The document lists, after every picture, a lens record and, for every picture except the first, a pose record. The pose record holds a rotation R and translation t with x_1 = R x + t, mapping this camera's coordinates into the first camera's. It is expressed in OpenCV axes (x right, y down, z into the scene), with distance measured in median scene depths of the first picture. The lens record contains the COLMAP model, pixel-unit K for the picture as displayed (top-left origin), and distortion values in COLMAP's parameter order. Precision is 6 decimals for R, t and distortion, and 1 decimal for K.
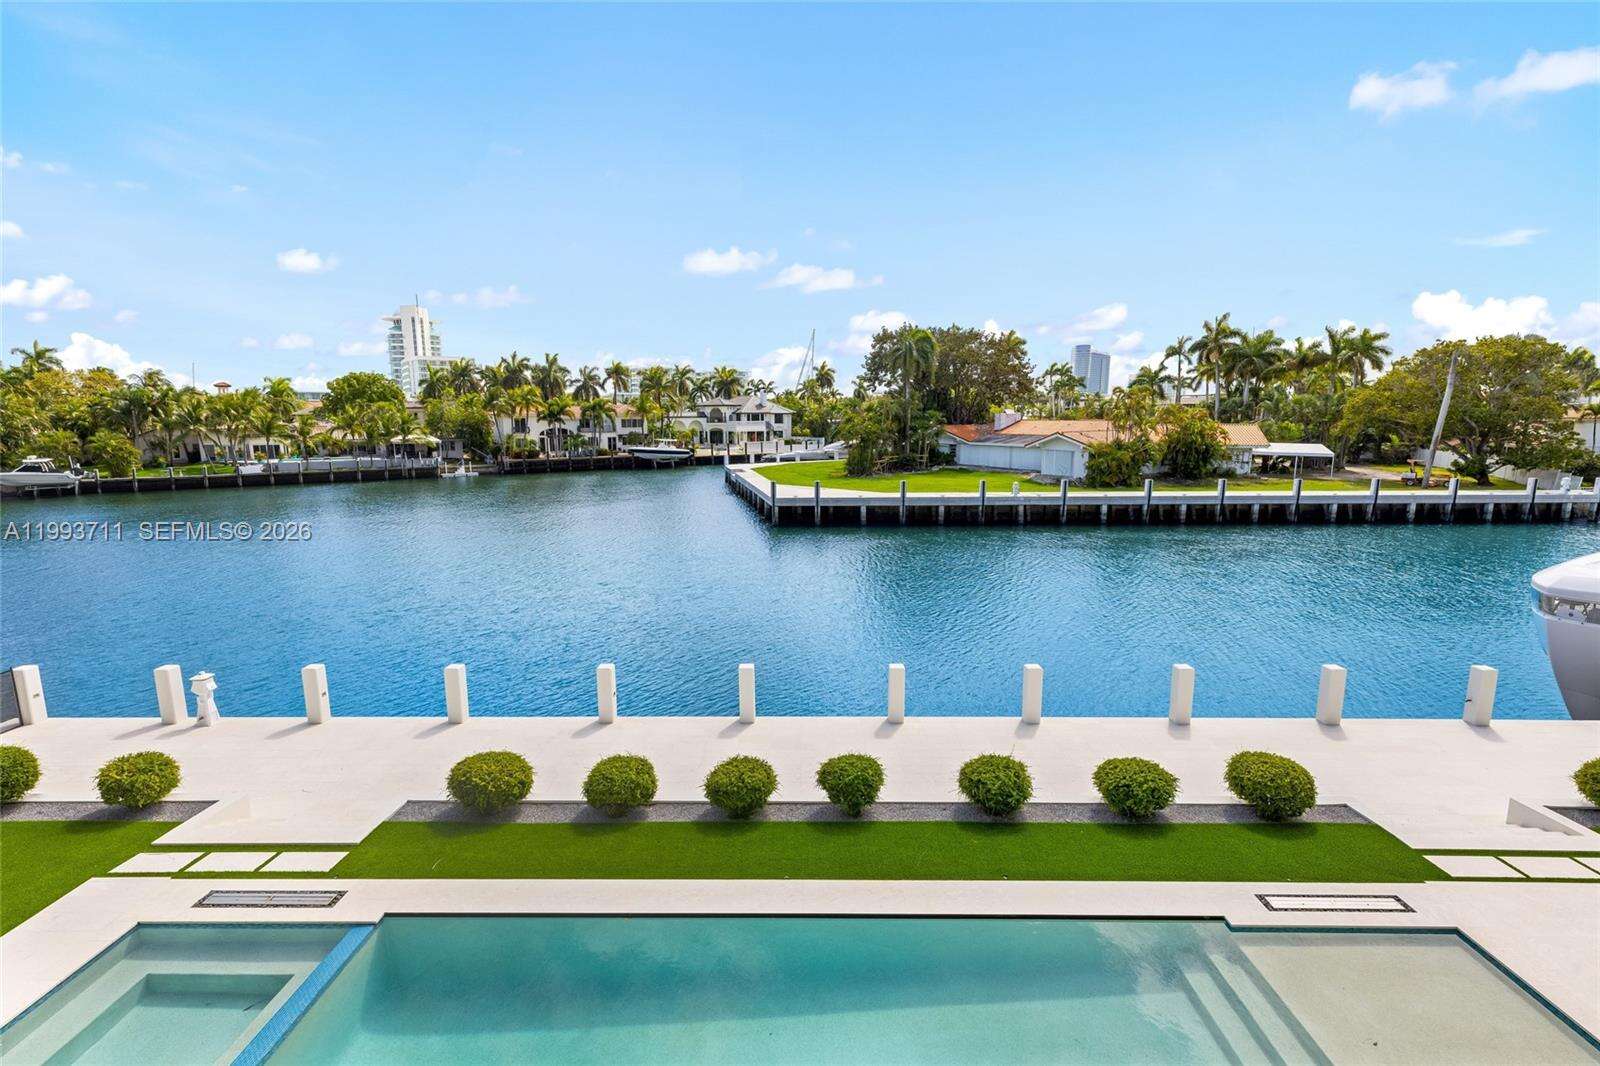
lens RADIAL K [[724.1, 0, 798.9], [0, 724.1, 530.6], [0, 0, 1]] dist [0.004794, -0.000138]
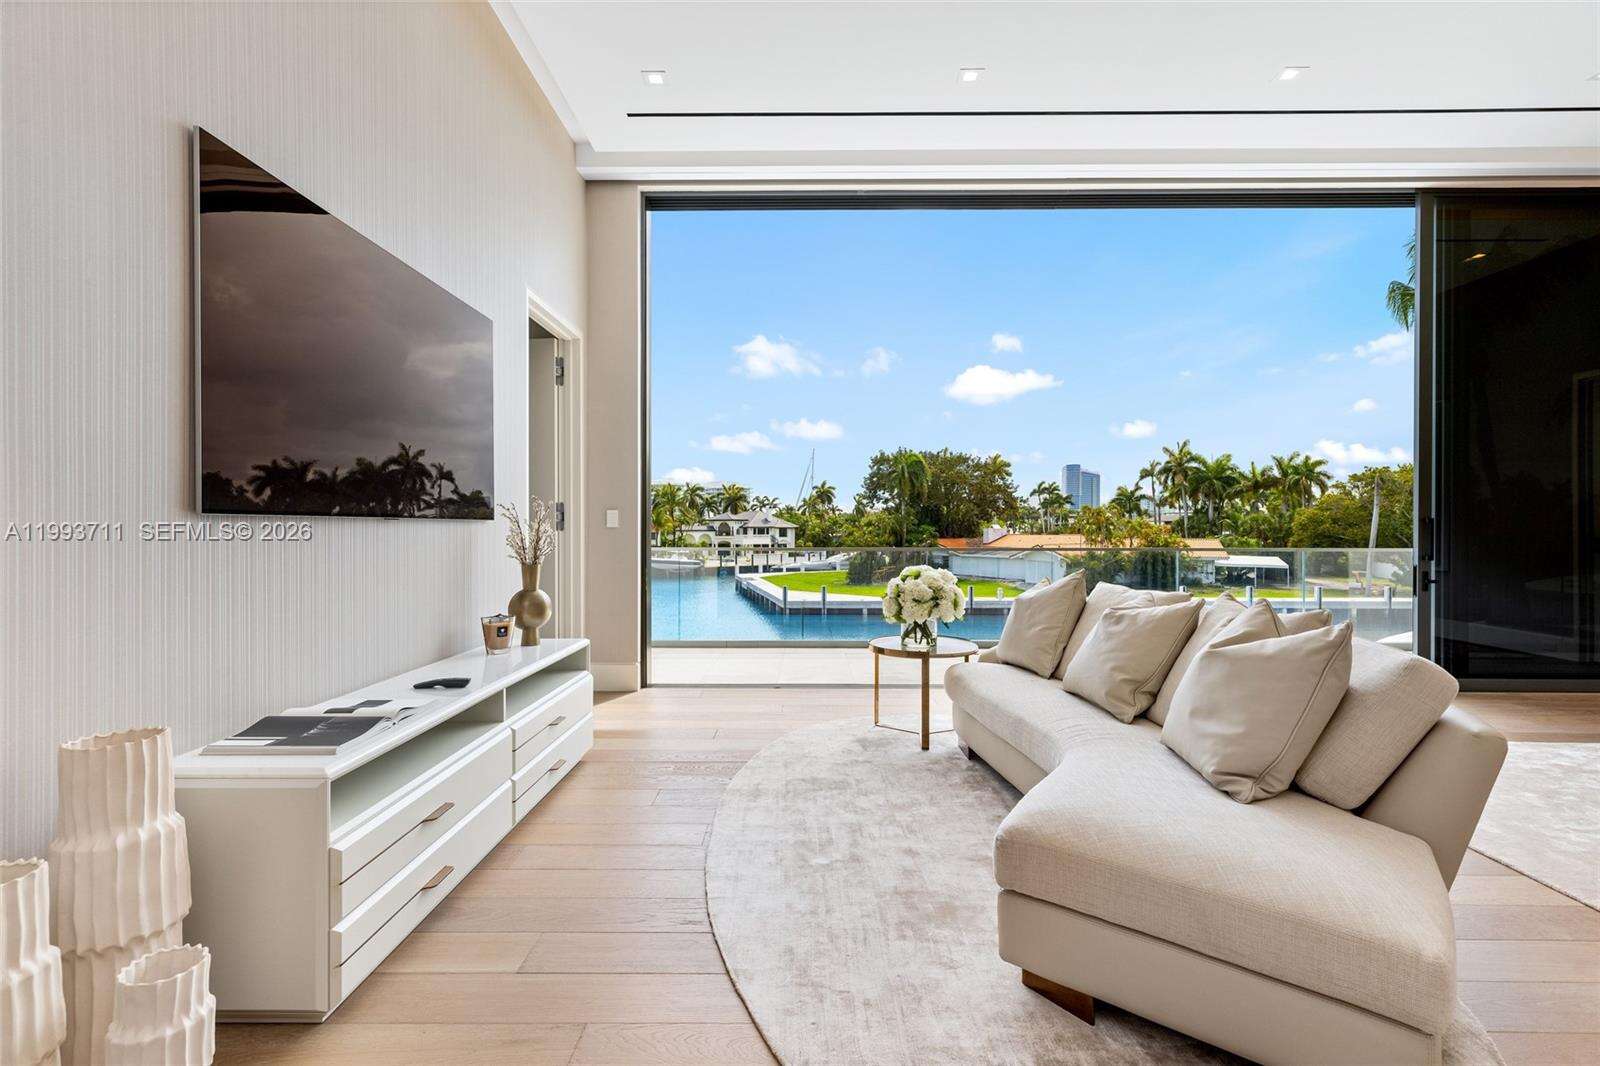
lens RADIAL K [[721.0, 0, 799.3], [0, 721.0, 526.2], [0, 0, 1]] dist [-0.000770, -0.000122]
pose [[0.999988, 0.004697, 0.001689, -0.008526], [-0.004360, 0.986698, -0.162506, 0.012129], [-0.002430, 0.162497, 0.986706, -0.067849]]
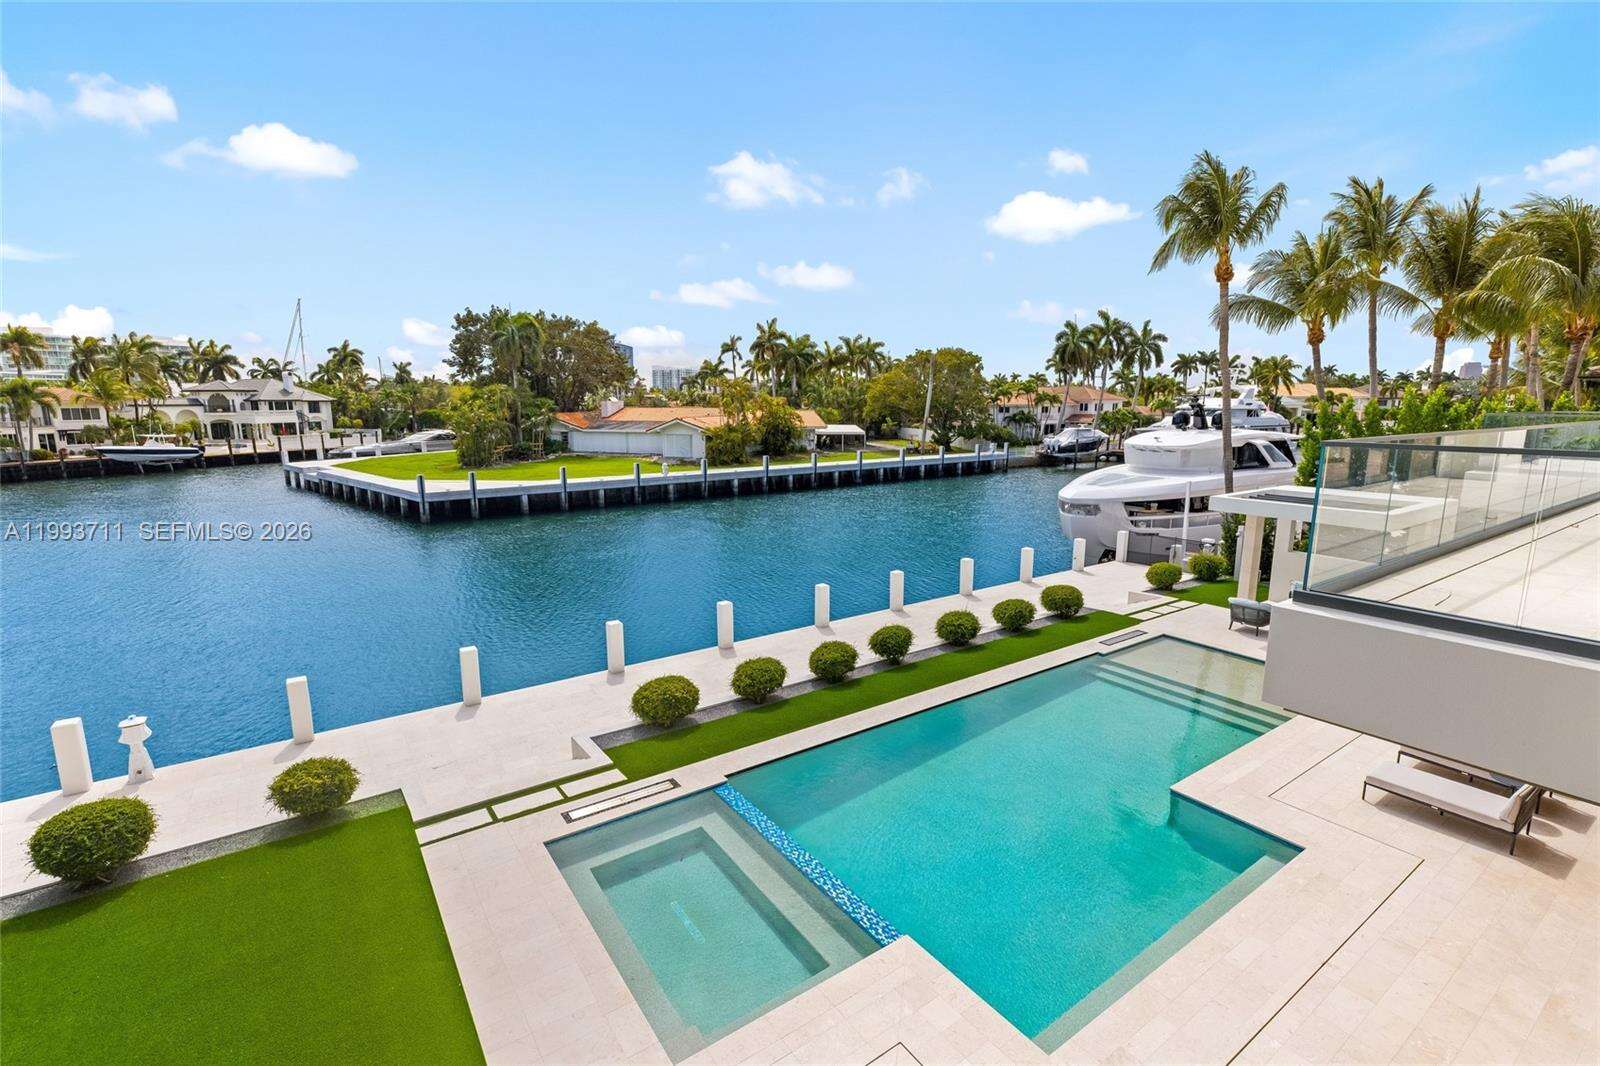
lens RADIAL K [[729.7, 0, 801.2], [0, 729.7, 529.9], [0, 0, 1]] dist [0.006386, -0.000002]
pose [[0.813761, -0.100128, 0.572509, -0.099502], [0.092588, 0.994802, 0.042381, 0.003376], [-0.573777, 0.018520, 0.818802, -0.014875]]
